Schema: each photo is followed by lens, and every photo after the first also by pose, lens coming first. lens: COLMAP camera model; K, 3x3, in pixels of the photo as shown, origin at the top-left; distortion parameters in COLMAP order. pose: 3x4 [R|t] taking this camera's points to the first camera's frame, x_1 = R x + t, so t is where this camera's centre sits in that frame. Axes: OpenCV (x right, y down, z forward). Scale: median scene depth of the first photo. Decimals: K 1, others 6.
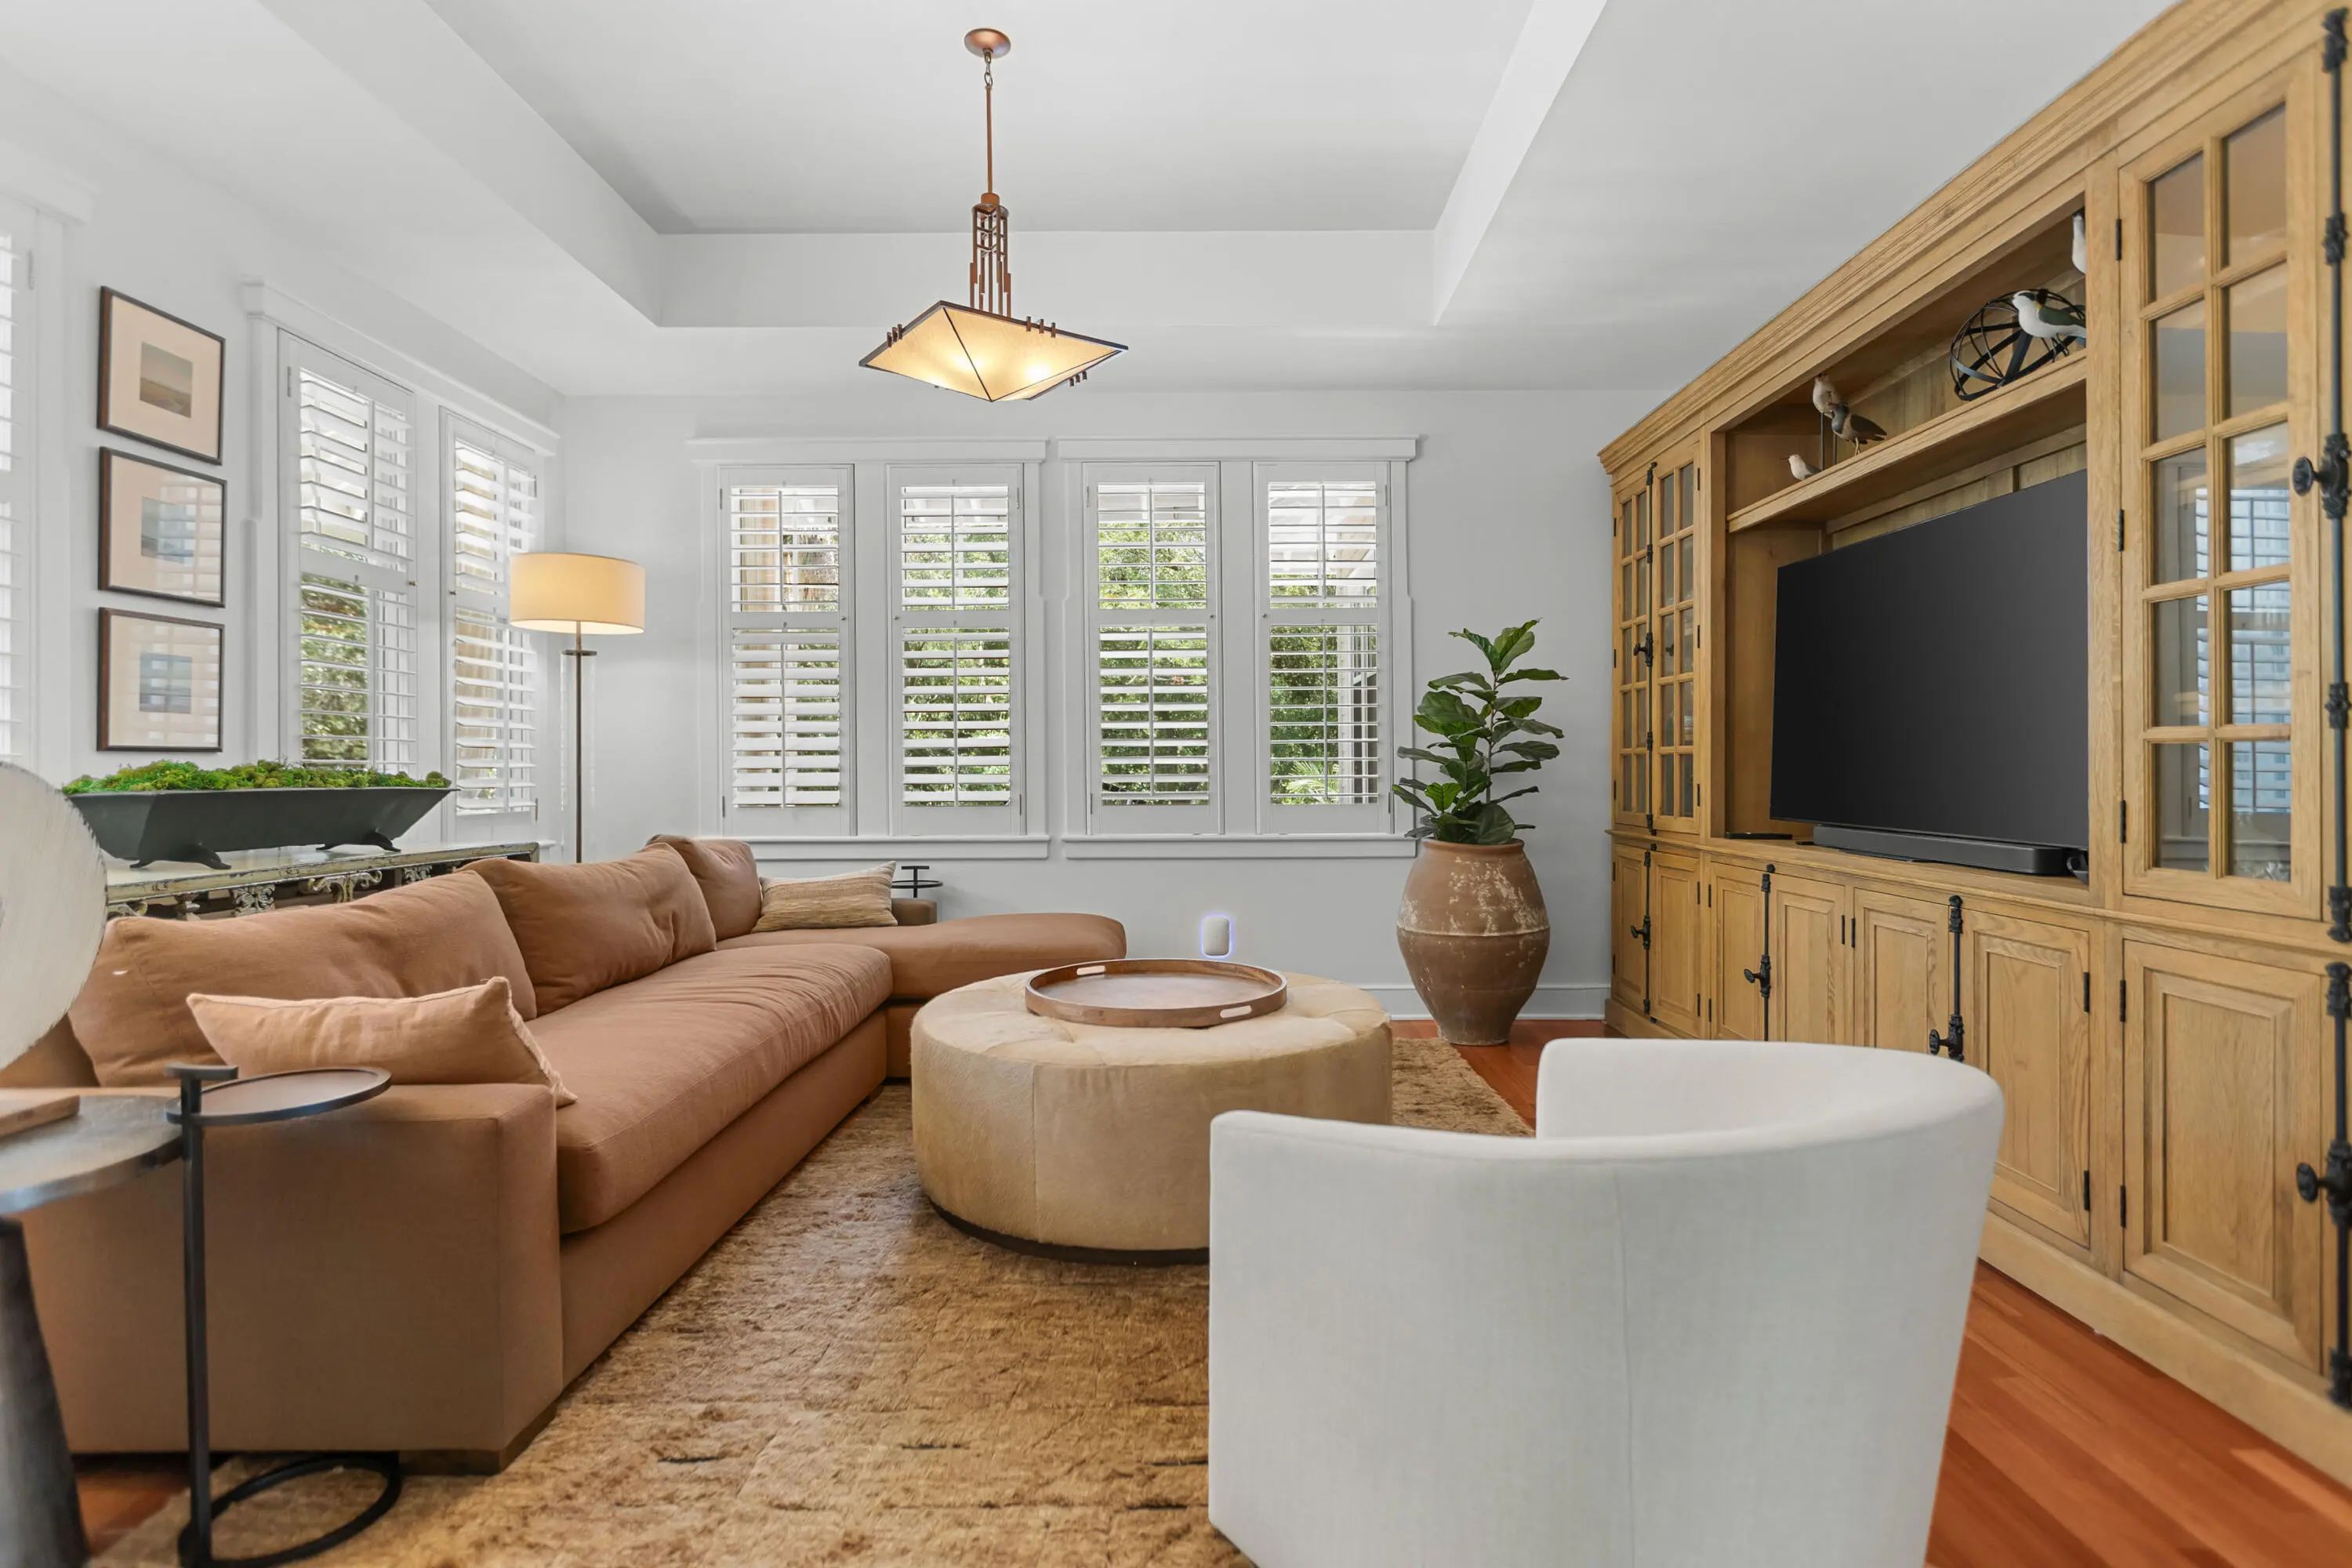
lens RADIAL K [[1168.1, 0, 1194.5], [0, 1168.1, 774.6], [0, 0, 1]] dist [0.001425, 0.000080]
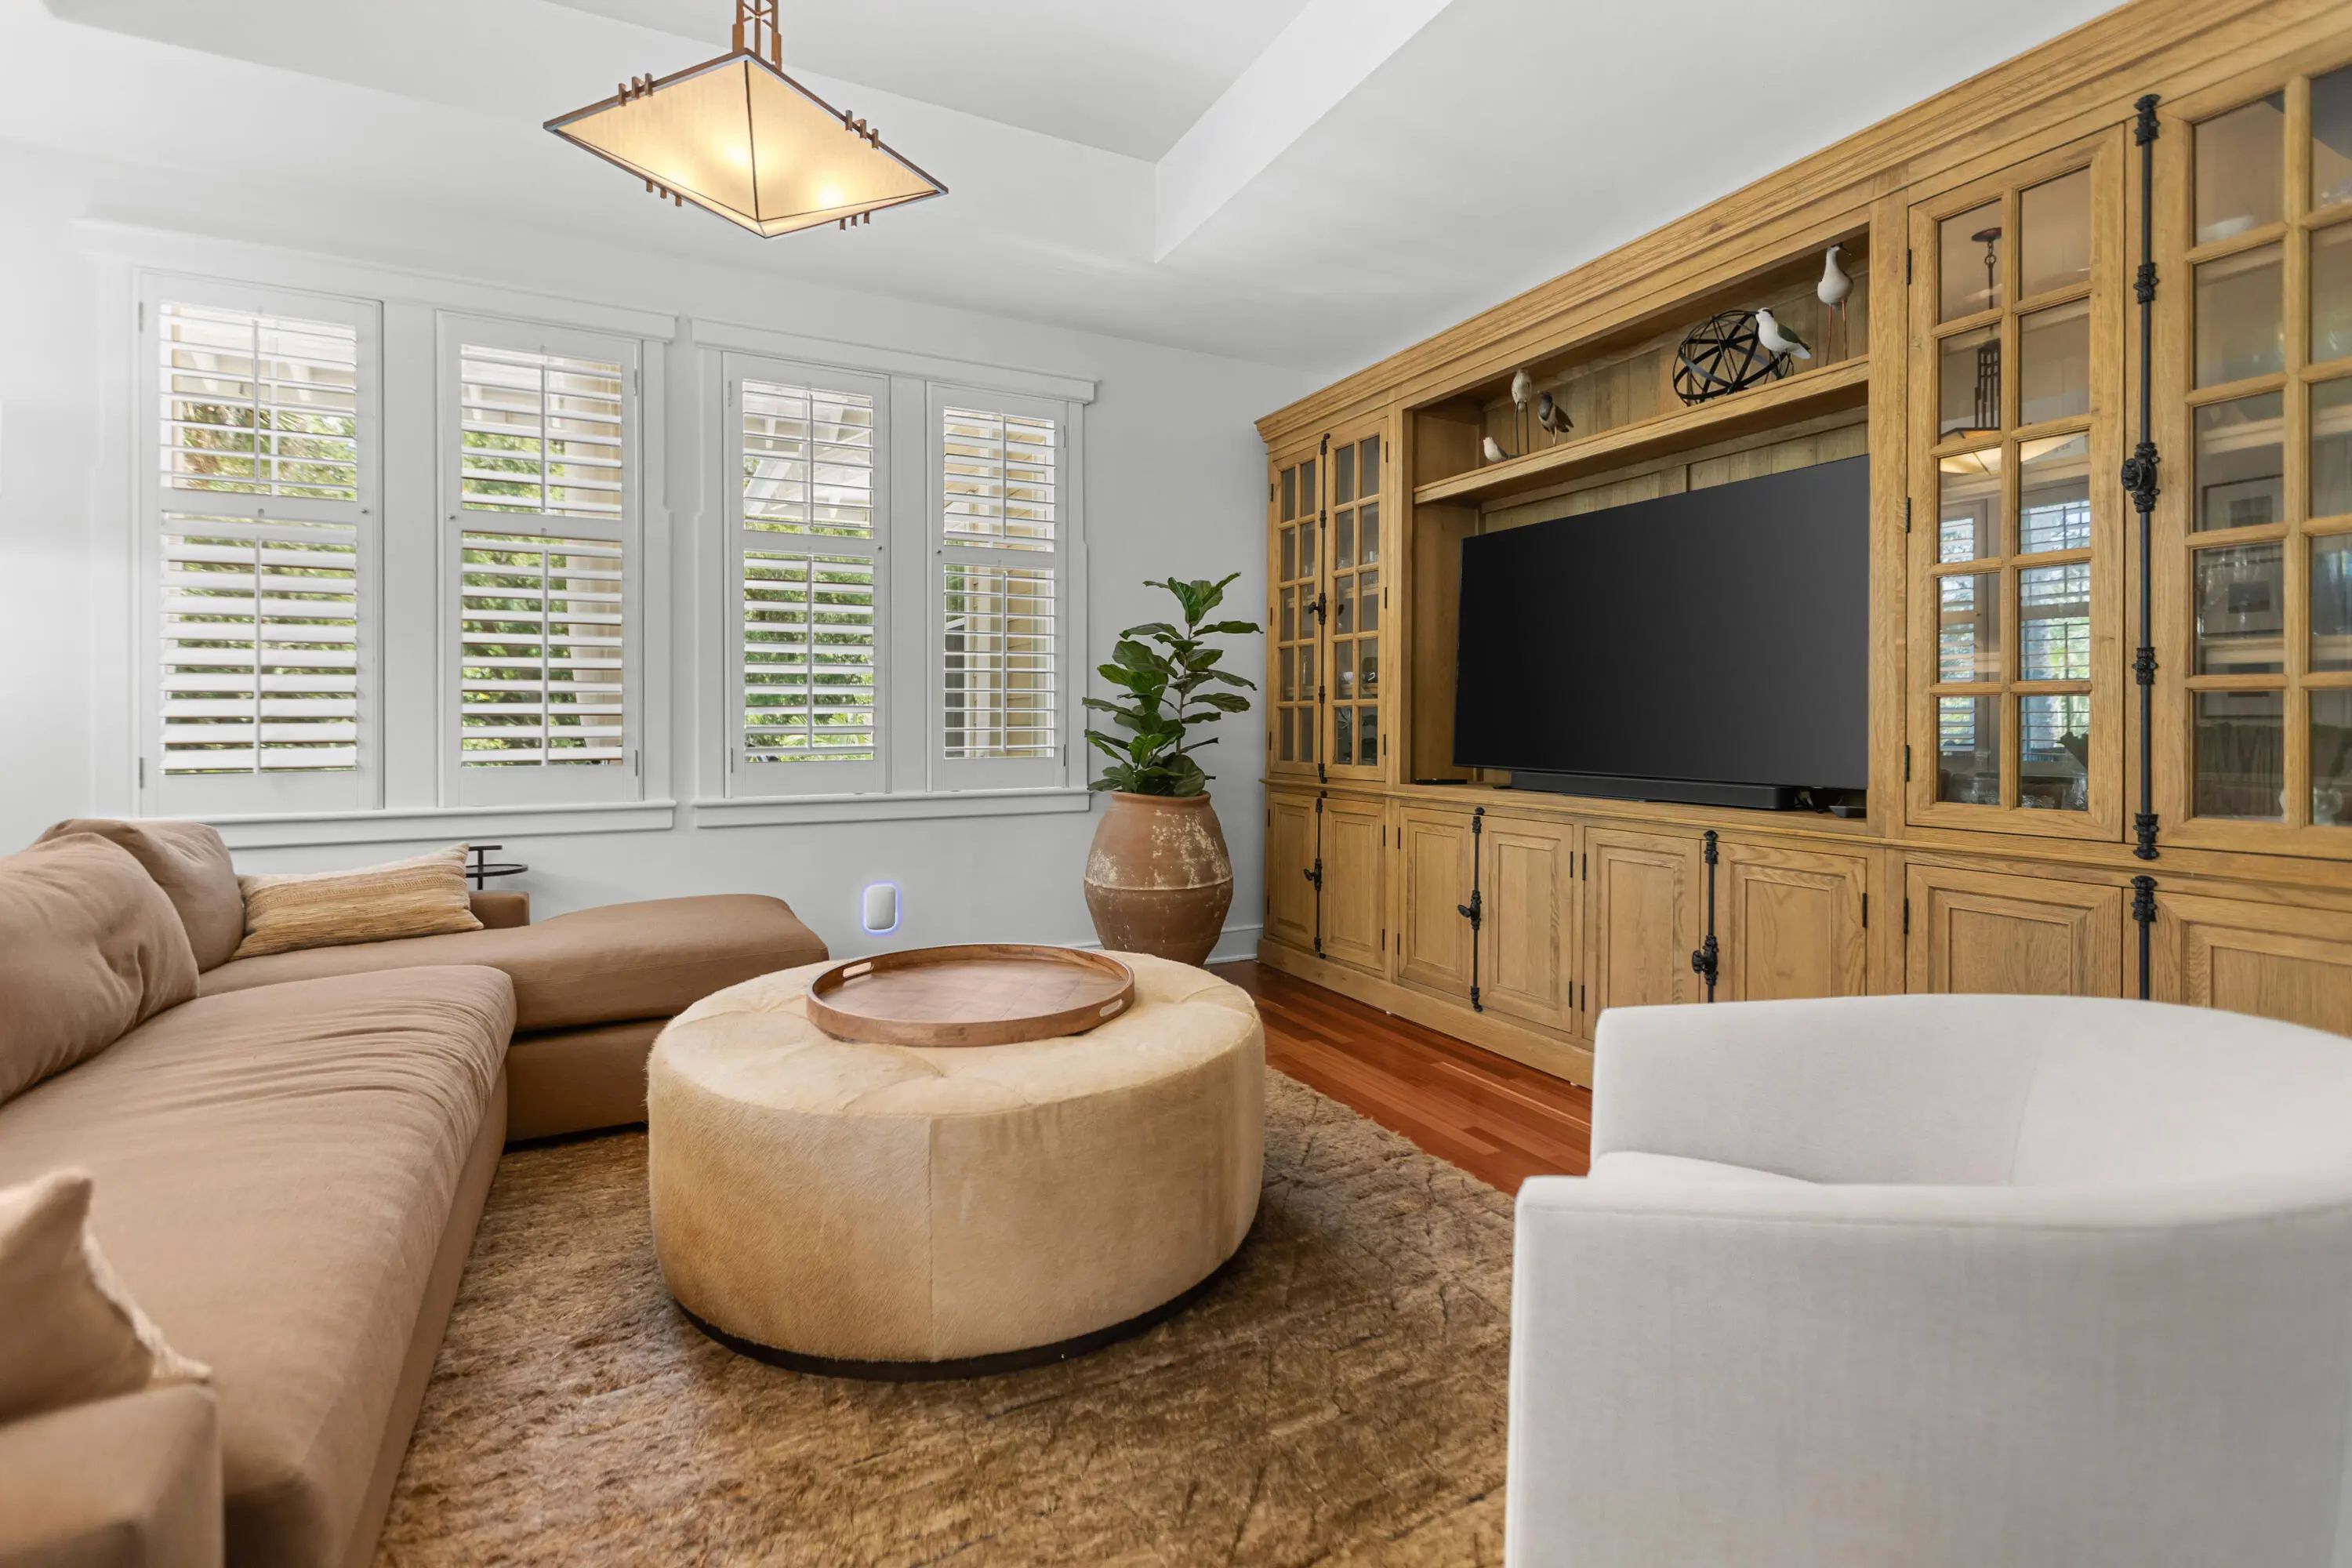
lens RADIAL K [[1072.3, 0, 1181.8], [0, 1072.3, 724.6], [0, 0, 1]] dist [0.004518, -0.000390]
pose [[0.886829, 0.001942, 0.462094, -0.216071], [0.000446, 0.999987, -0.005059, 0.004071], [-0.462098, 0.004692, 0.886816, 0.234554]]
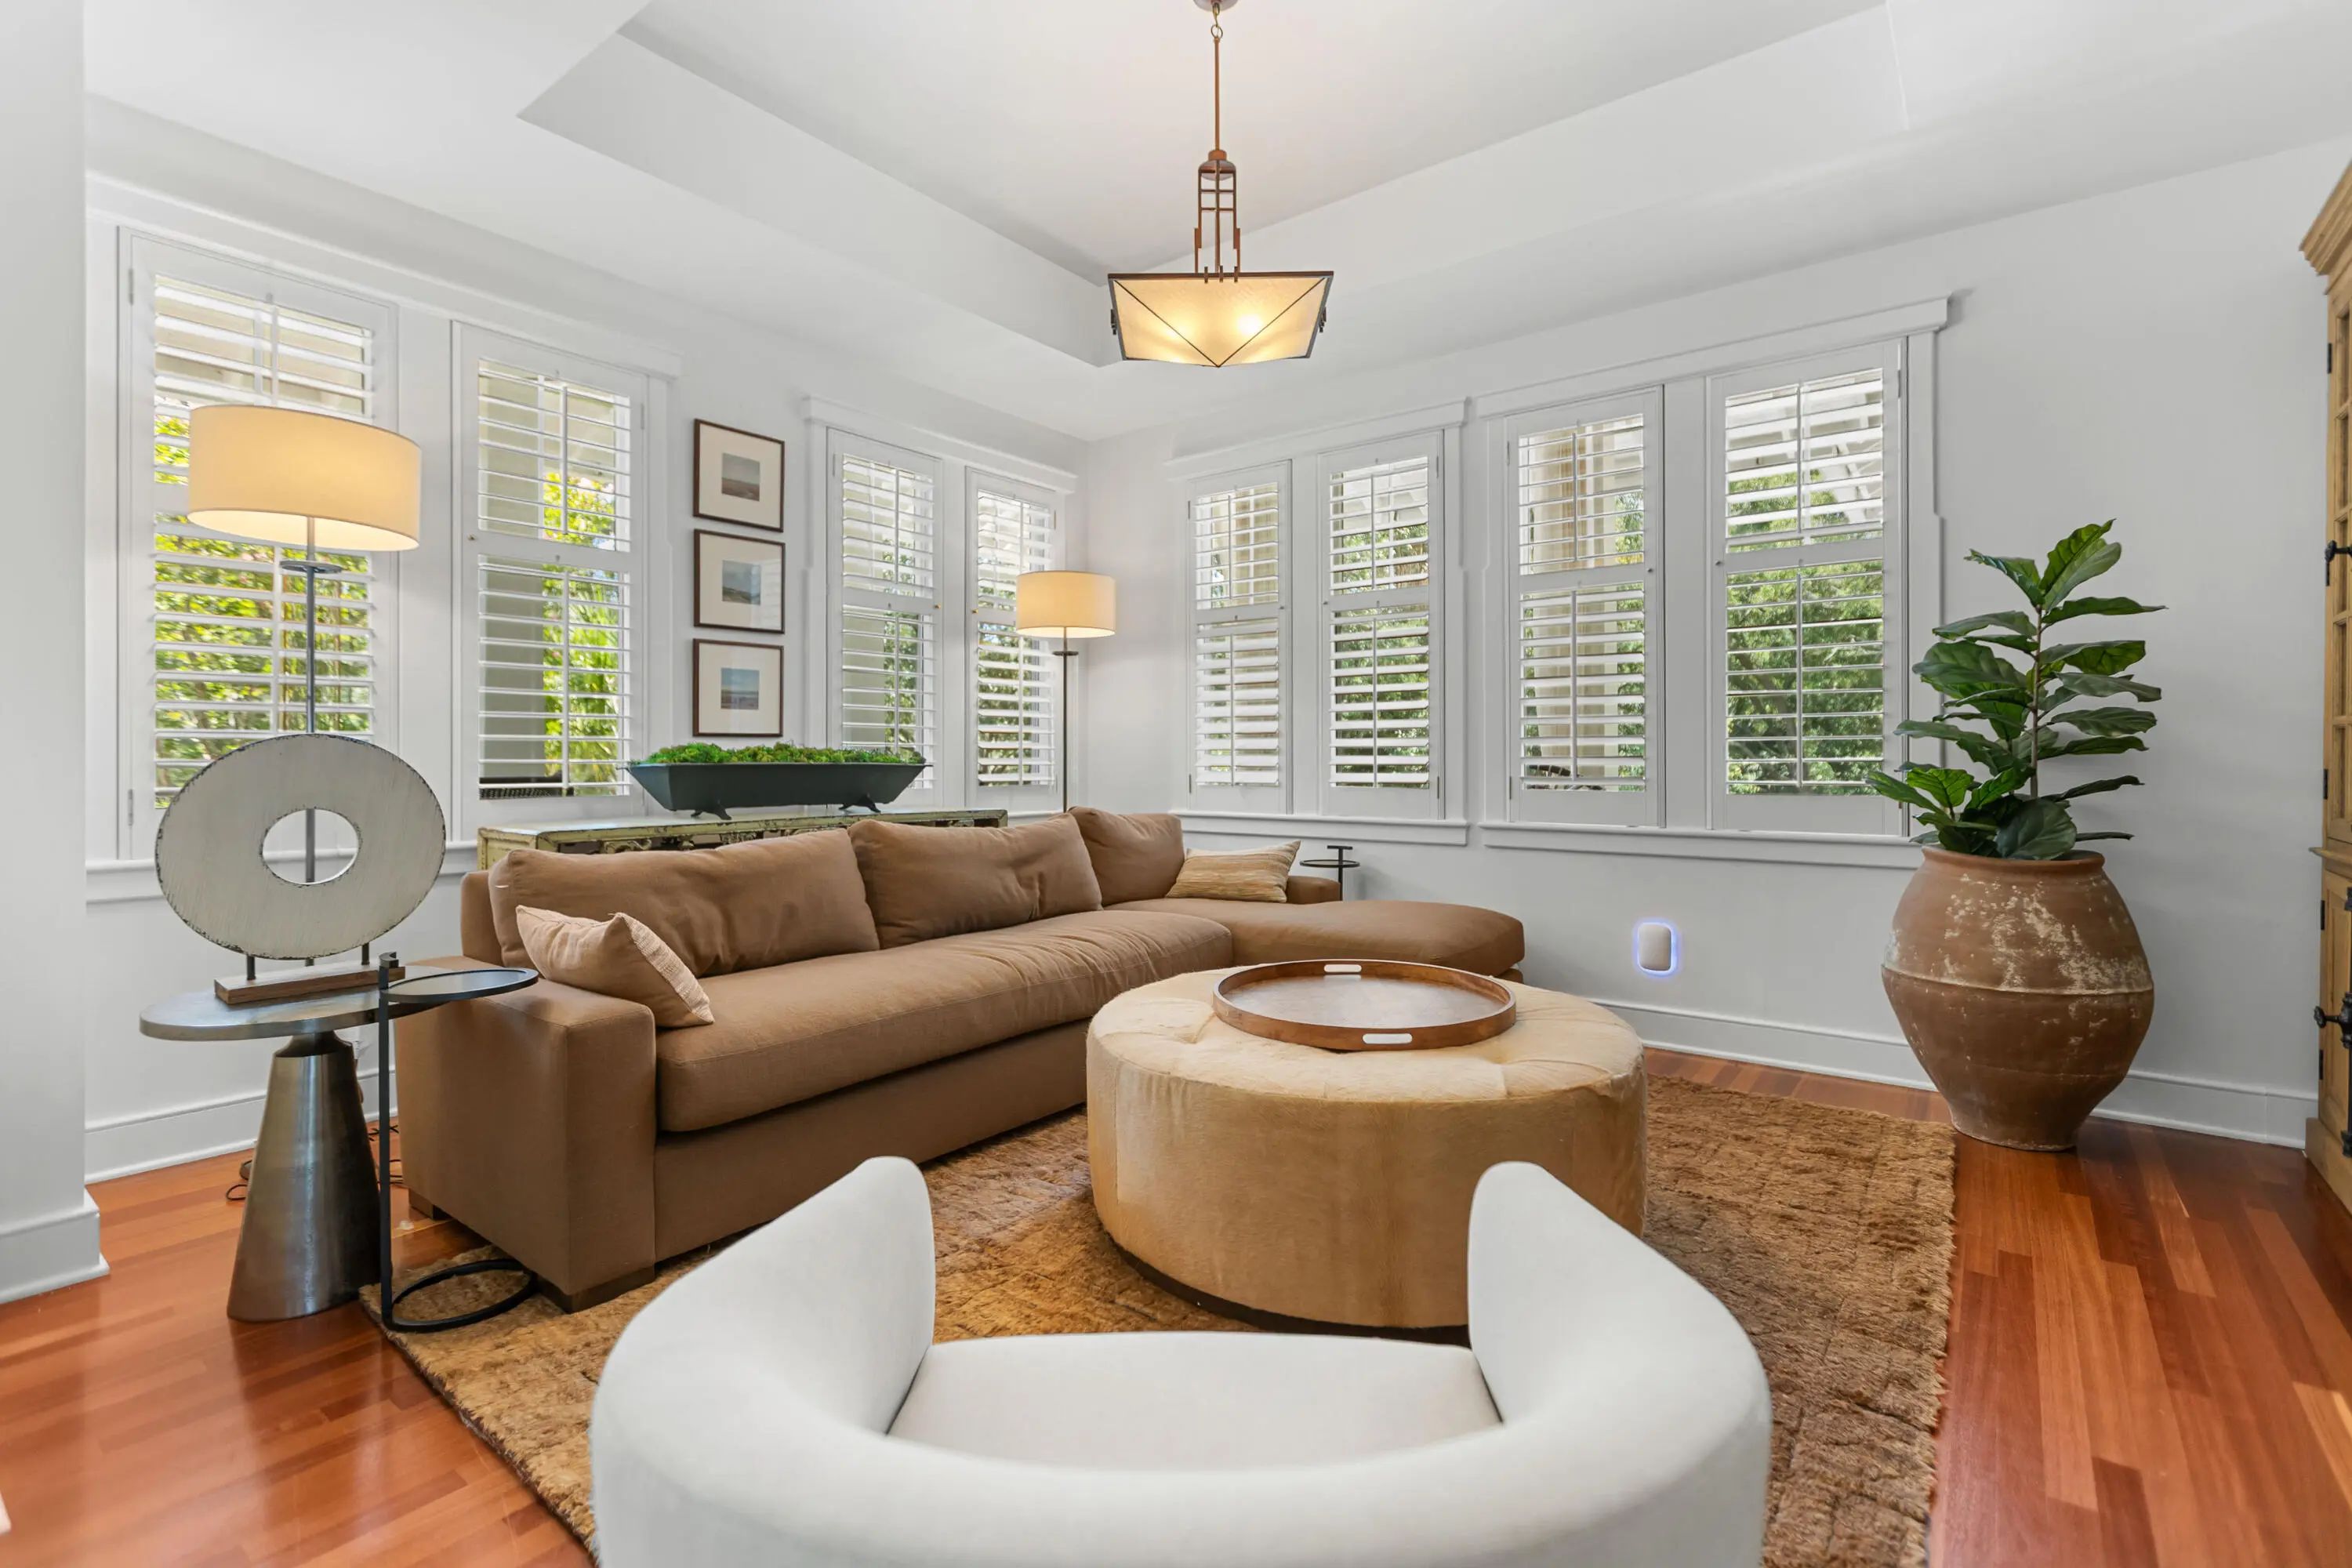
lens RADIAL K [[1072.3, 0, 1189.8], [0, 1072.3, 765.3], [0, 0, 1]] dist [0.004518, -0.000390]
pose [[0.796403, 0.008035, -0.604712, 0.302668], [-0.004790, 0.999964, 0.006979, 0.003111], [0.604747, -0.002661, 0.796413, 0.243944]]
